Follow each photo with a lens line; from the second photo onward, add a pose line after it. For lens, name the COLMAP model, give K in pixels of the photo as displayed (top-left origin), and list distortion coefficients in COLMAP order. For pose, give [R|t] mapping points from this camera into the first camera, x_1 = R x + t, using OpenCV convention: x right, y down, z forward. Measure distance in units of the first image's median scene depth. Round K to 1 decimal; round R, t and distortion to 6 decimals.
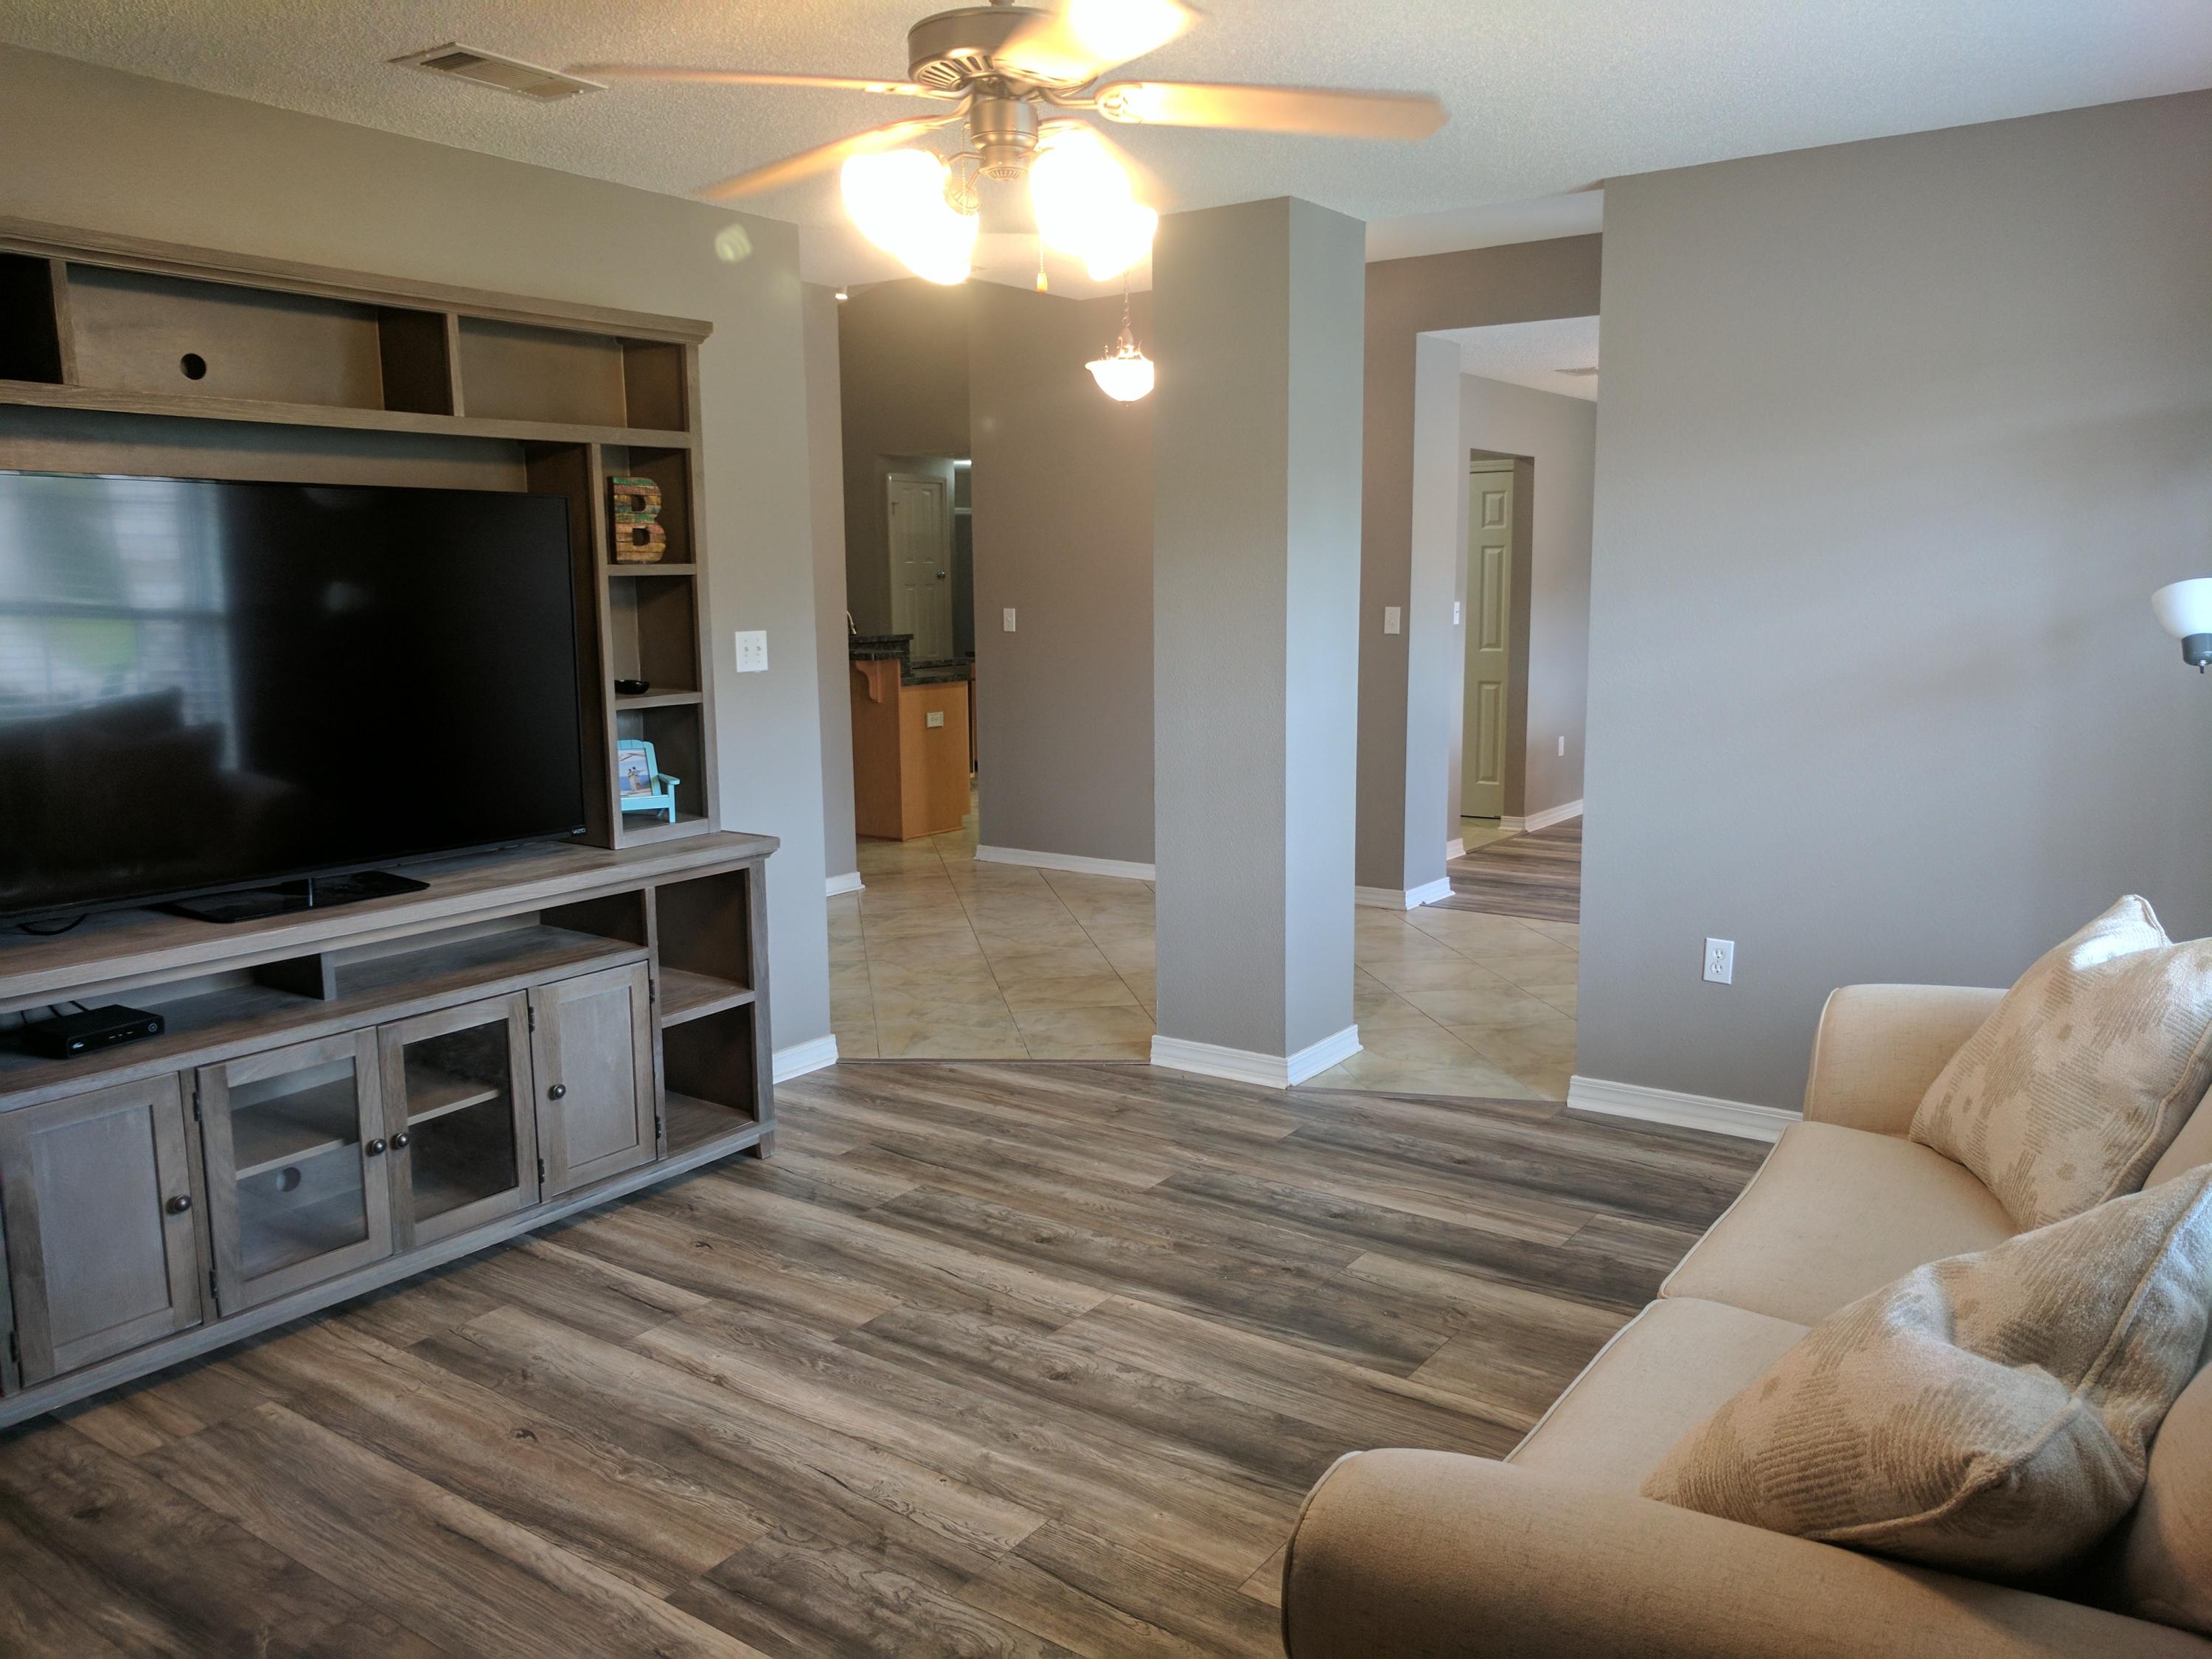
lens RADIAL K [[1682.5, 0, 1106.0], [0, 1682.5, 829.5], [0, 0, 1]] dist [0.011831, 0.008333]
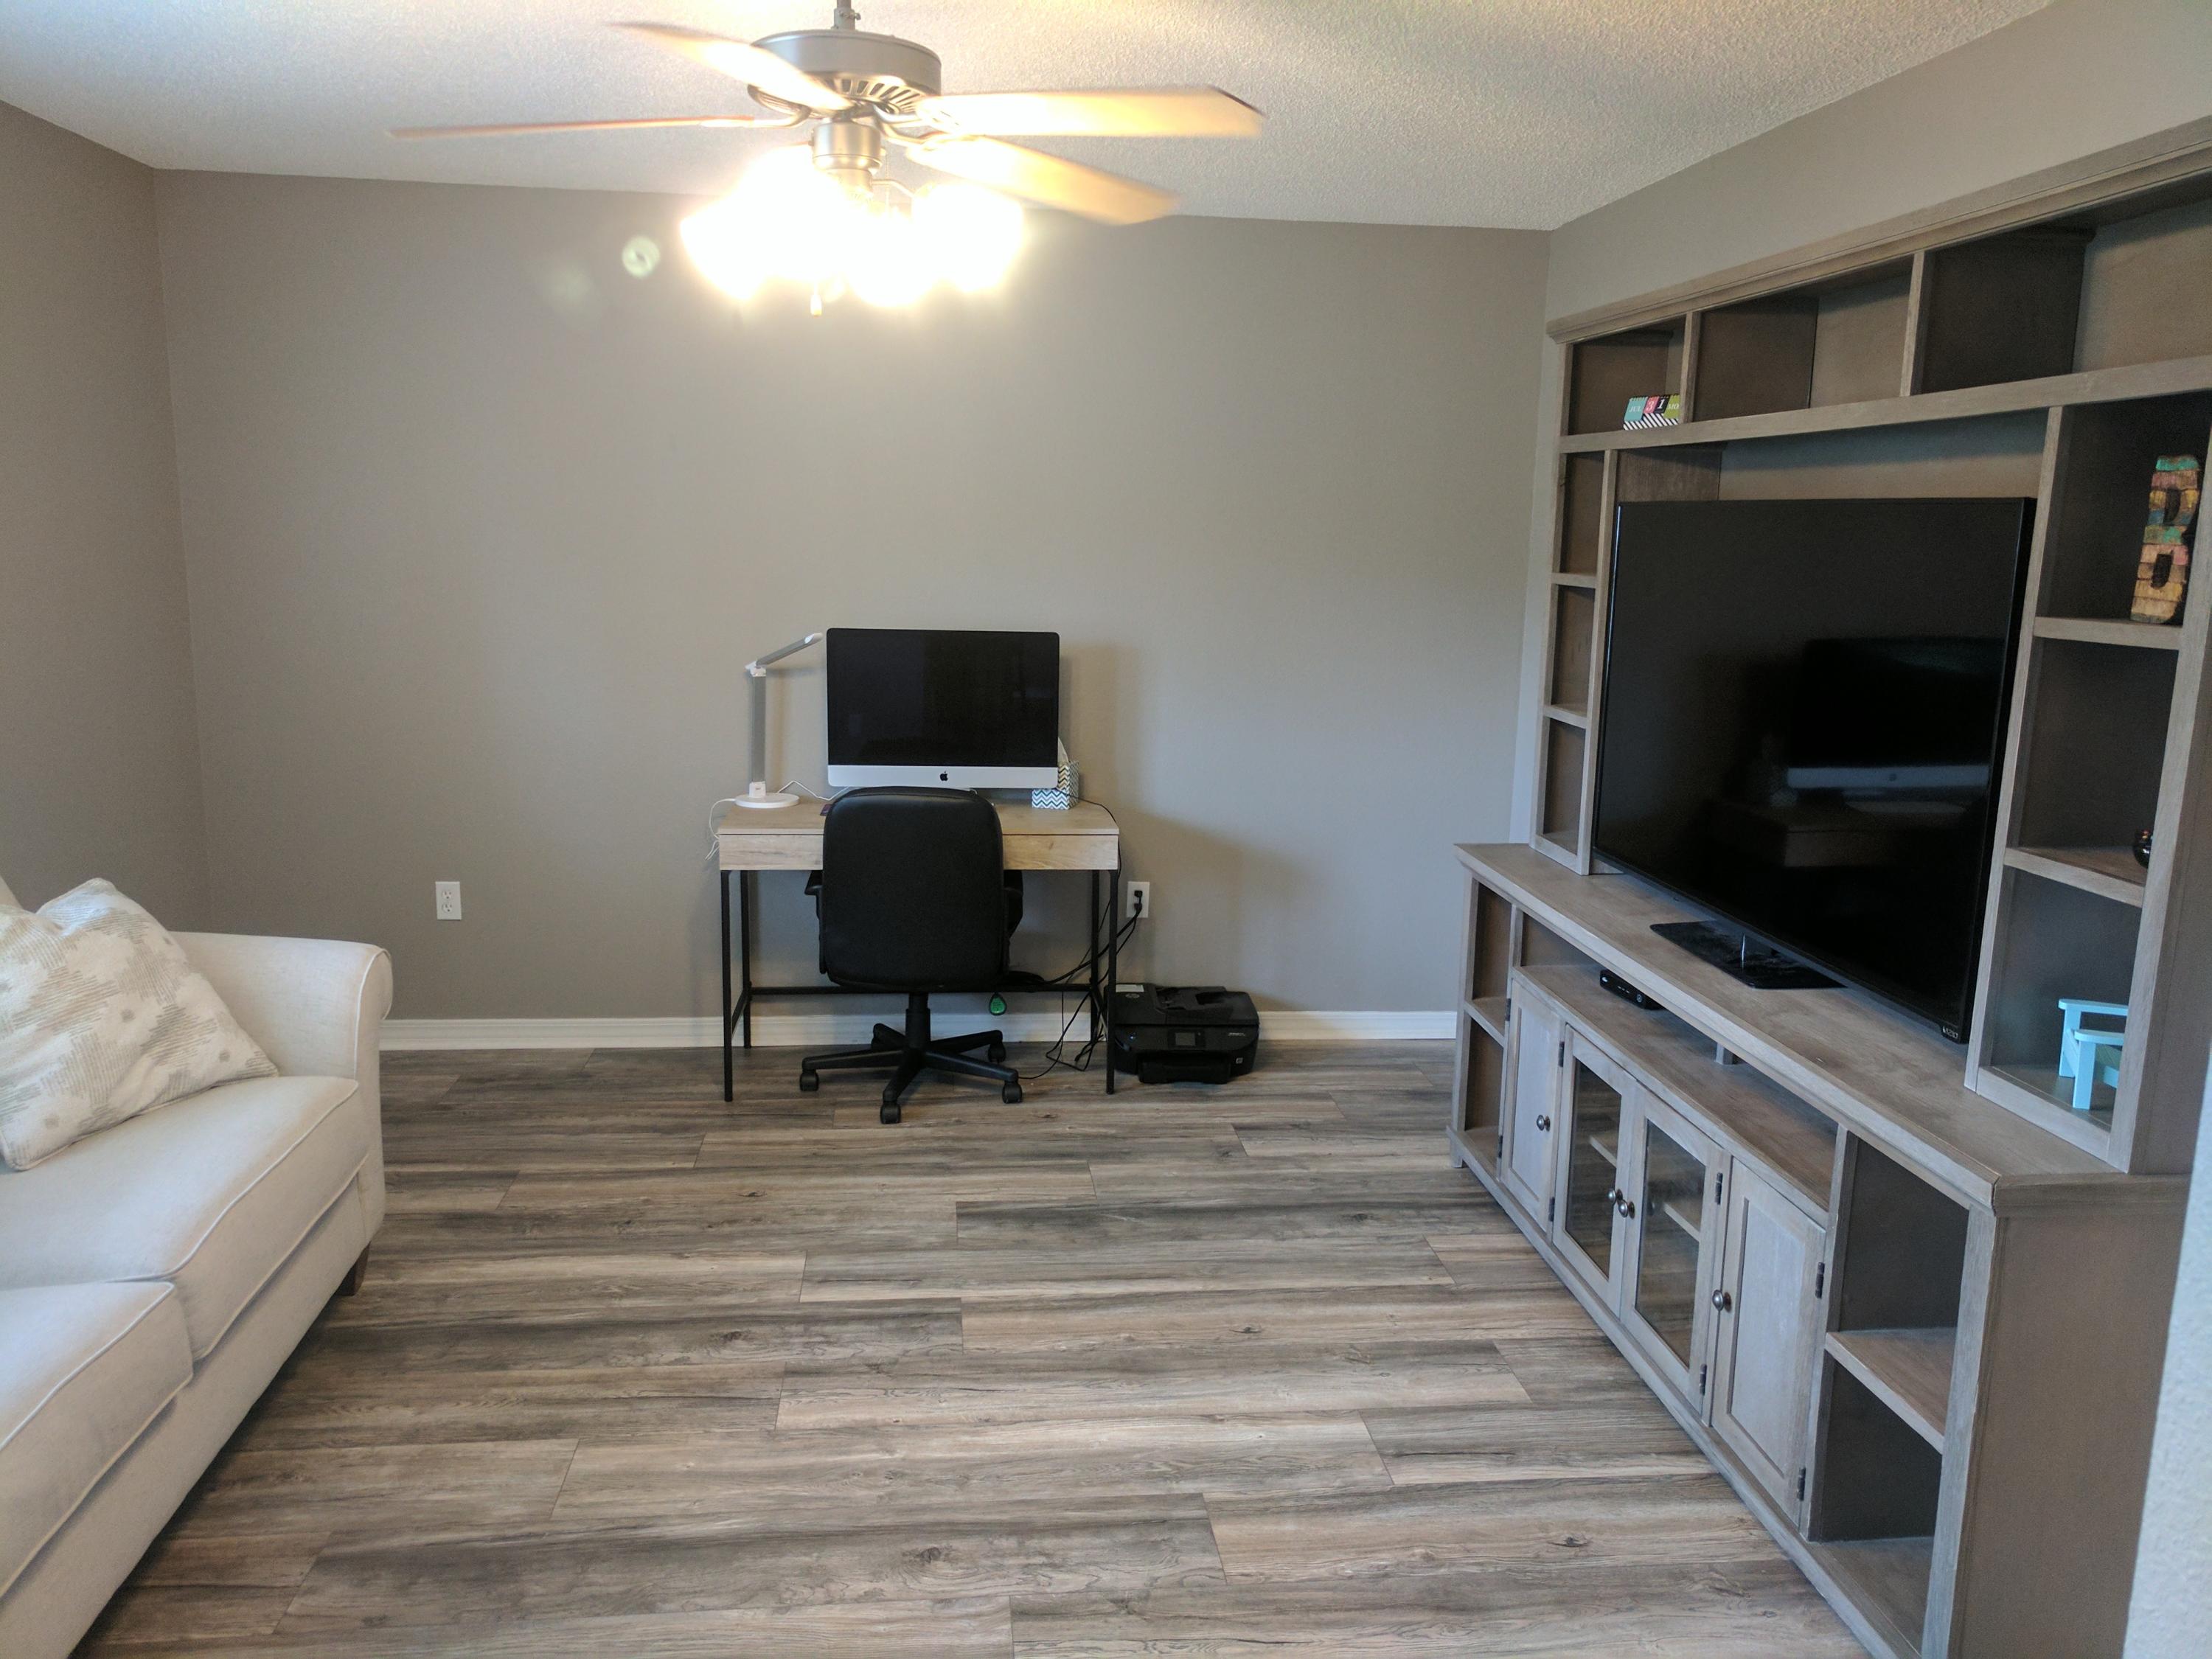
lens RADIAL K [[1686.9, 0, 1106.0], [0, 1686.9, 829.5], [0, 0, 1]] dist [0.006856, -0.001370]
pose [[-0.751603, 0.112233, -0.649997, 0.425288], [-0.117341, 0.946951, 0.299191, -0.289517], [0.649095, 0.301144, -0.698562, 1.576839]]
